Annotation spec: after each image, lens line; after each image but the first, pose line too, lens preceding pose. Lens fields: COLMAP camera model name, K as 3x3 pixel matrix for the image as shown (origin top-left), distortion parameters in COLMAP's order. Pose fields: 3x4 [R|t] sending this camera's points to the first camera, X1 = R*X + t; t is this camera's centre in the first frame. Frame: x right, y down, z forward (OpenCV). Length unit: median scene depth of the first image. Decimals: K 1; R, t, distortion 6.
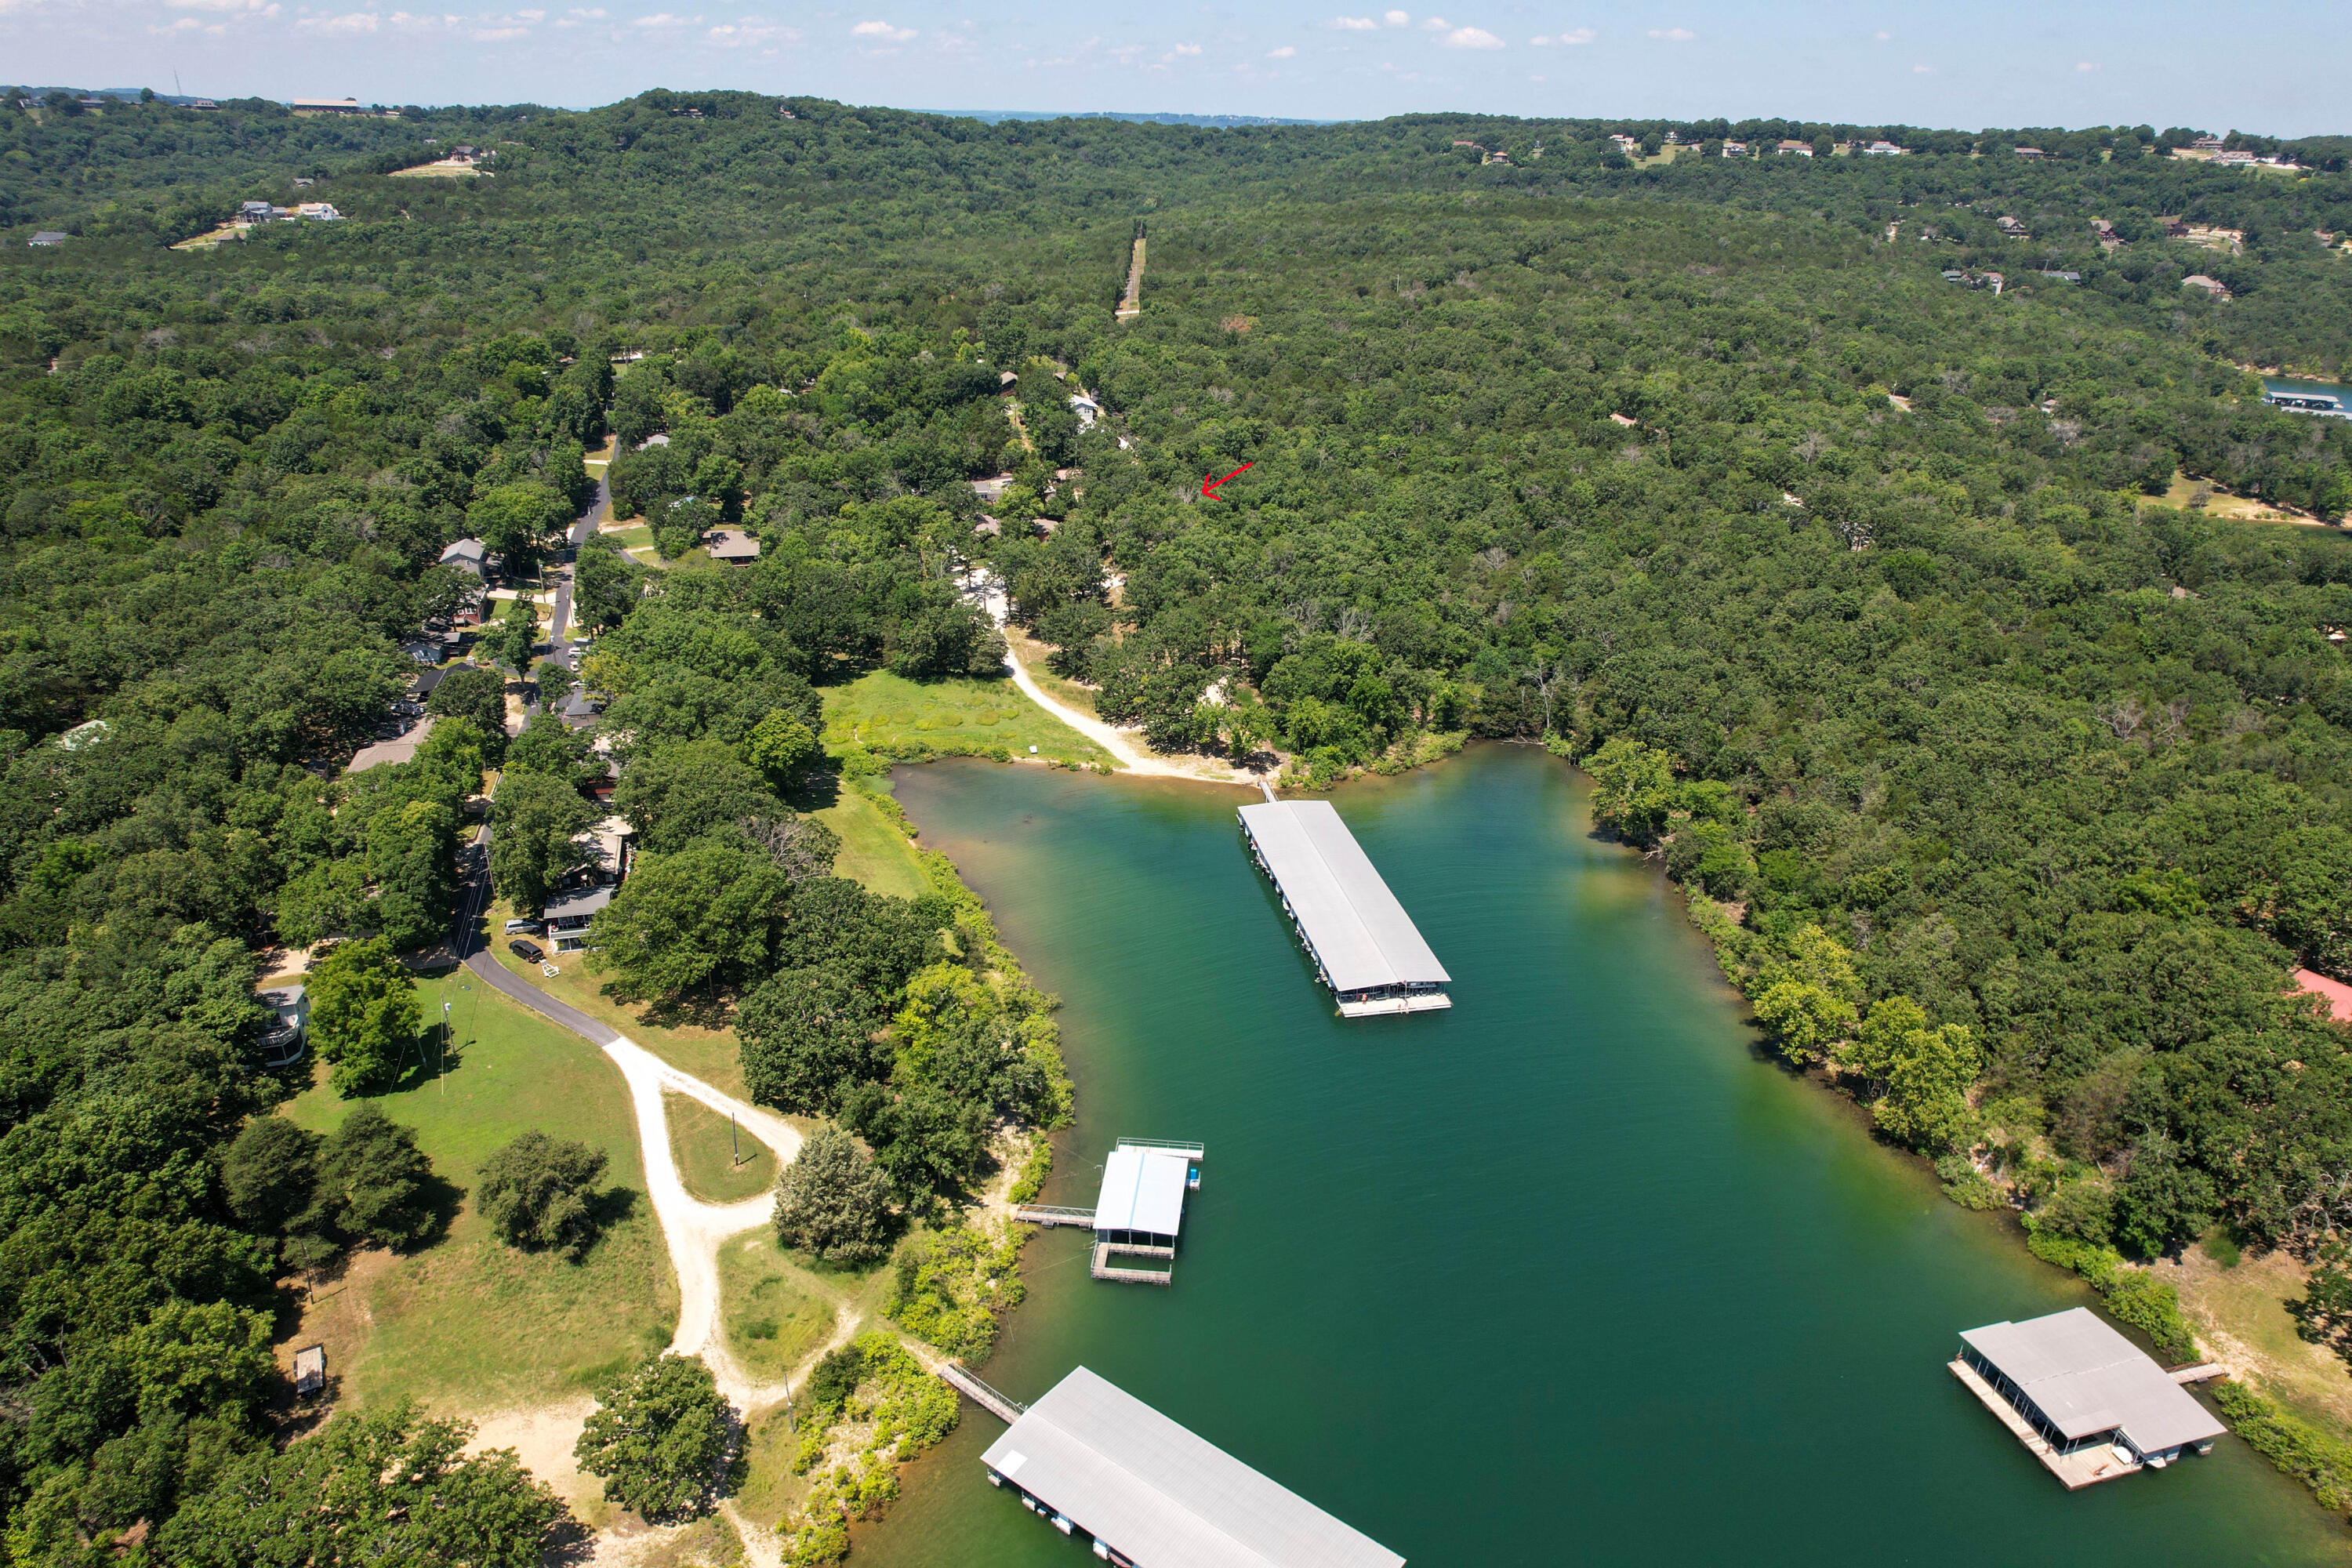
lens RADIAL K [[1502.4, 0, 1194.2], [0, 1502.4, 748.3], [0, 0, 1]] dist [-0.091190, 0.086152]
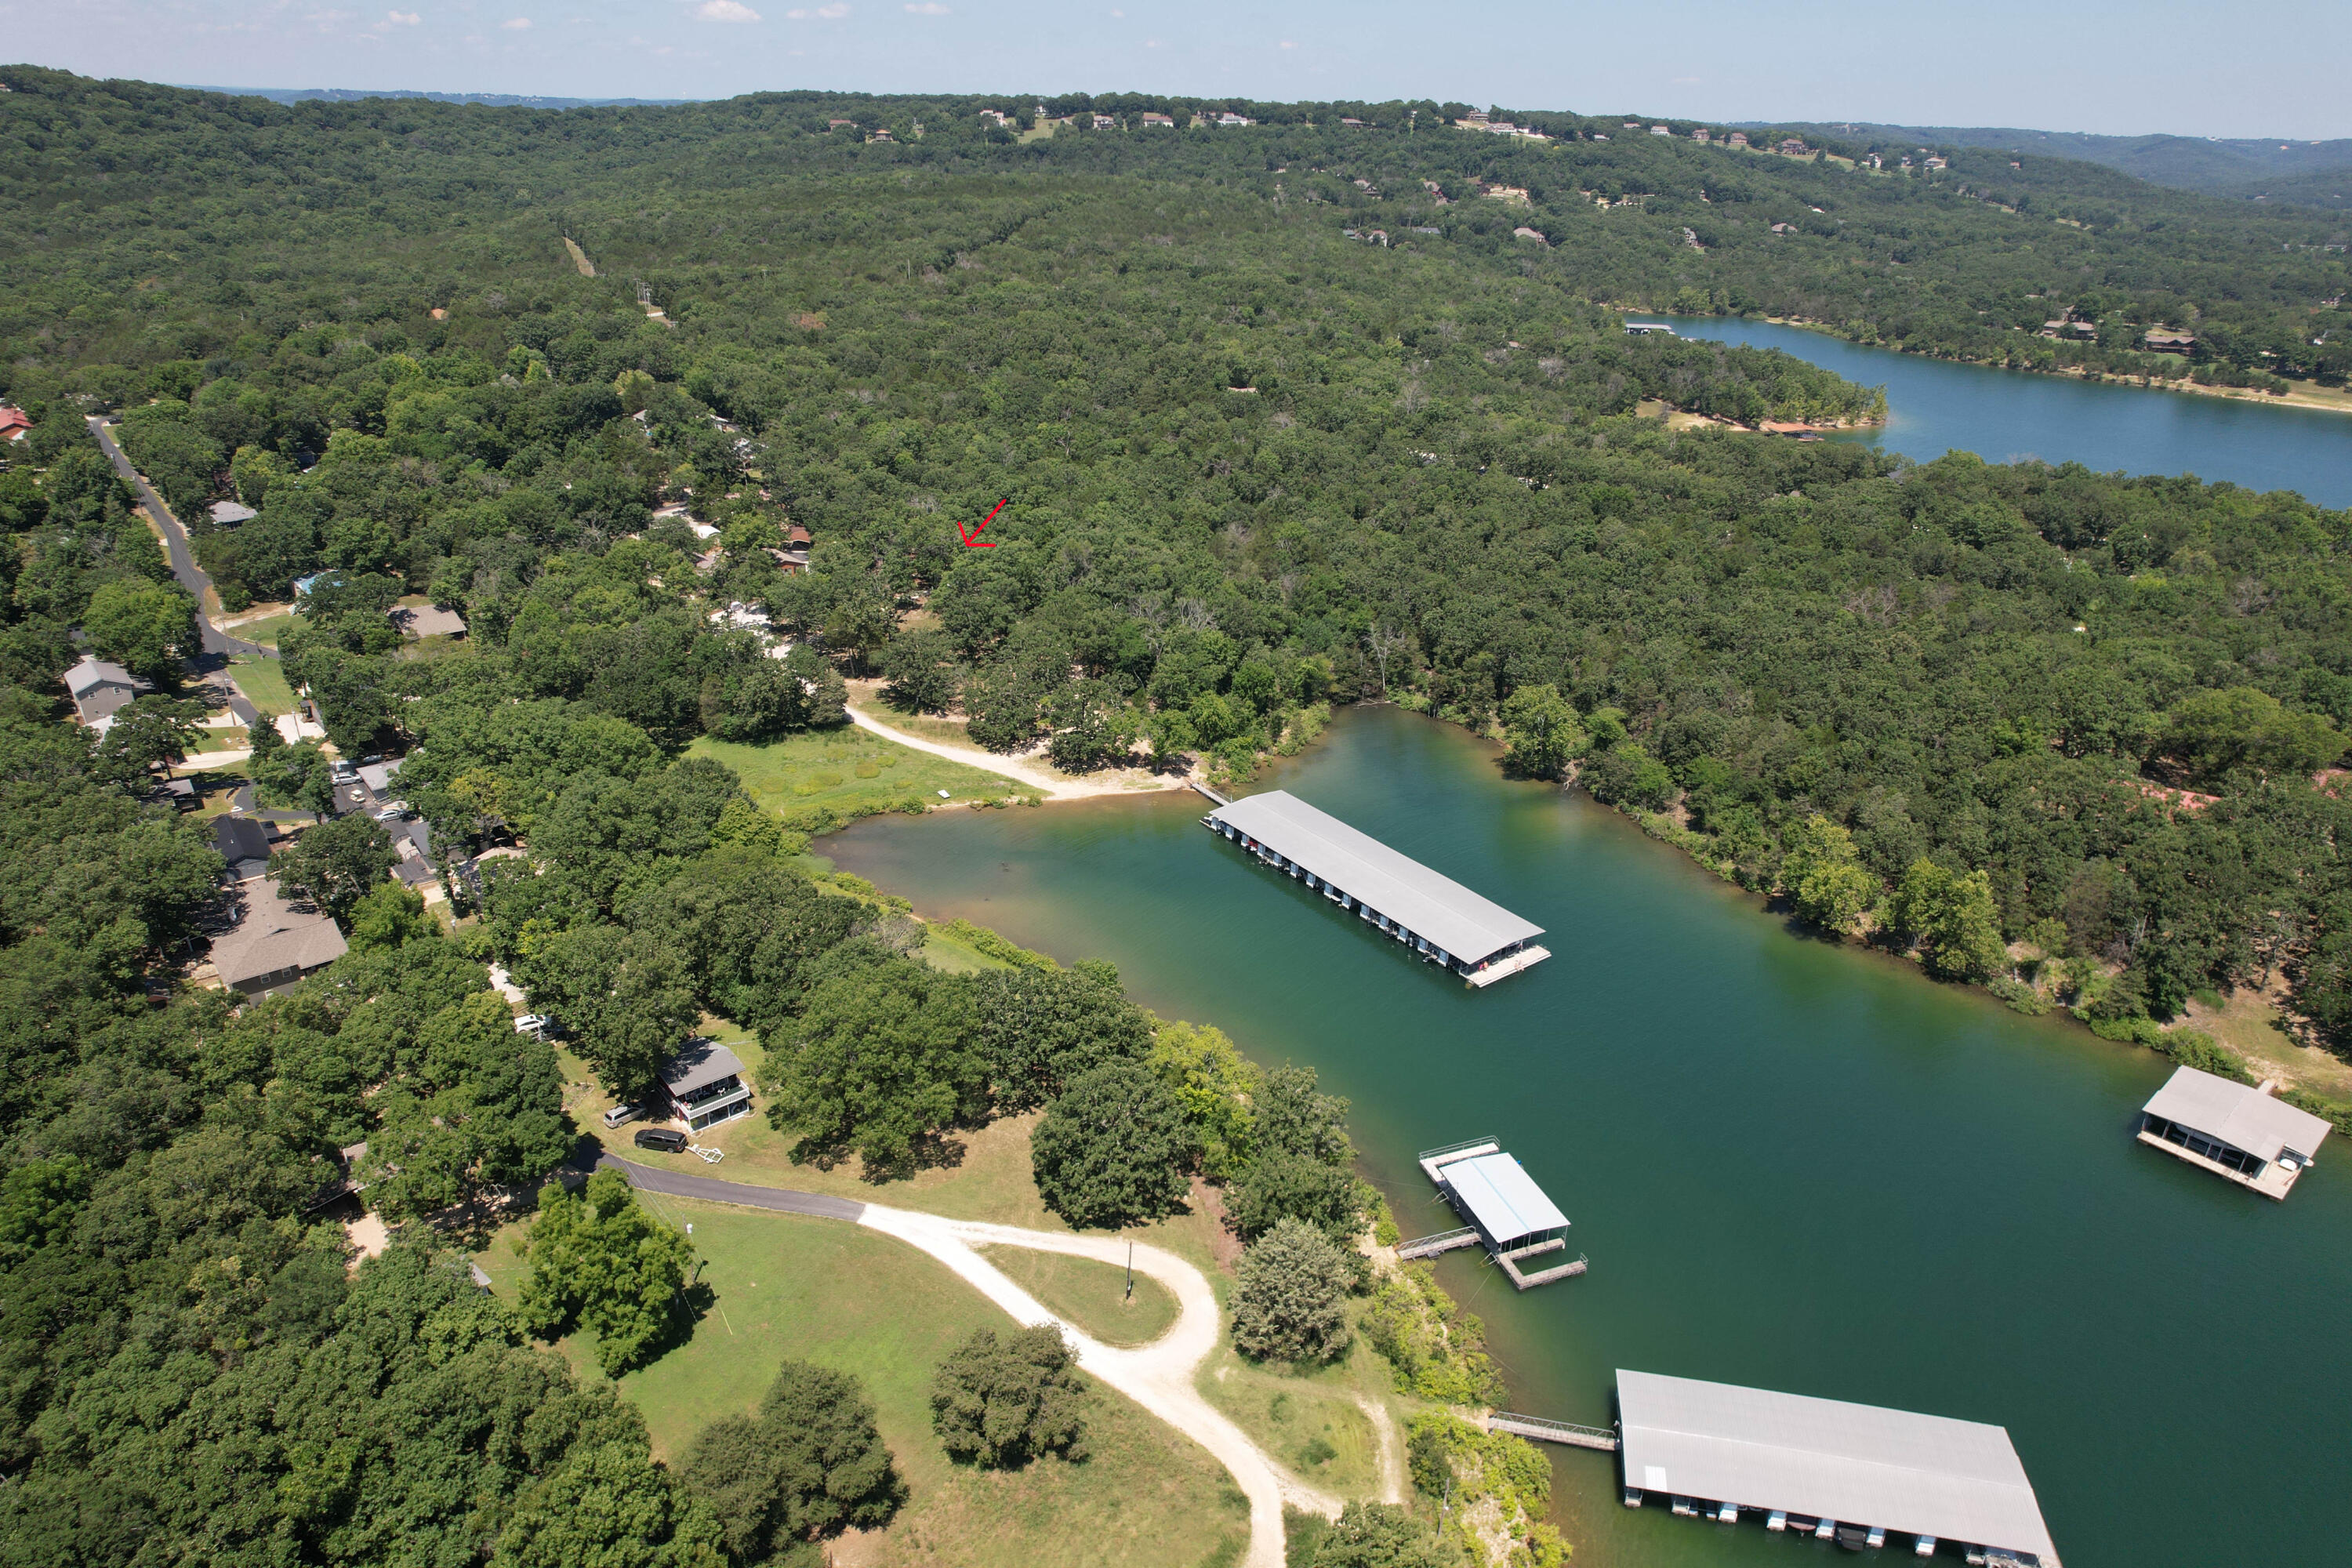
lens RADIAL K [[1502.4, 0, 1194.2], [0, 1502.4, 748.3], [0, 0, 1]] dist [-0.091190, 0.086152]
pose [[0.903764, -0.168818, 0.393333, -0.244016], [0.163038, 0.985435, 0.048334, -0.034813], [-0.395764, 0.020446, 0.918125, 0.068529]]
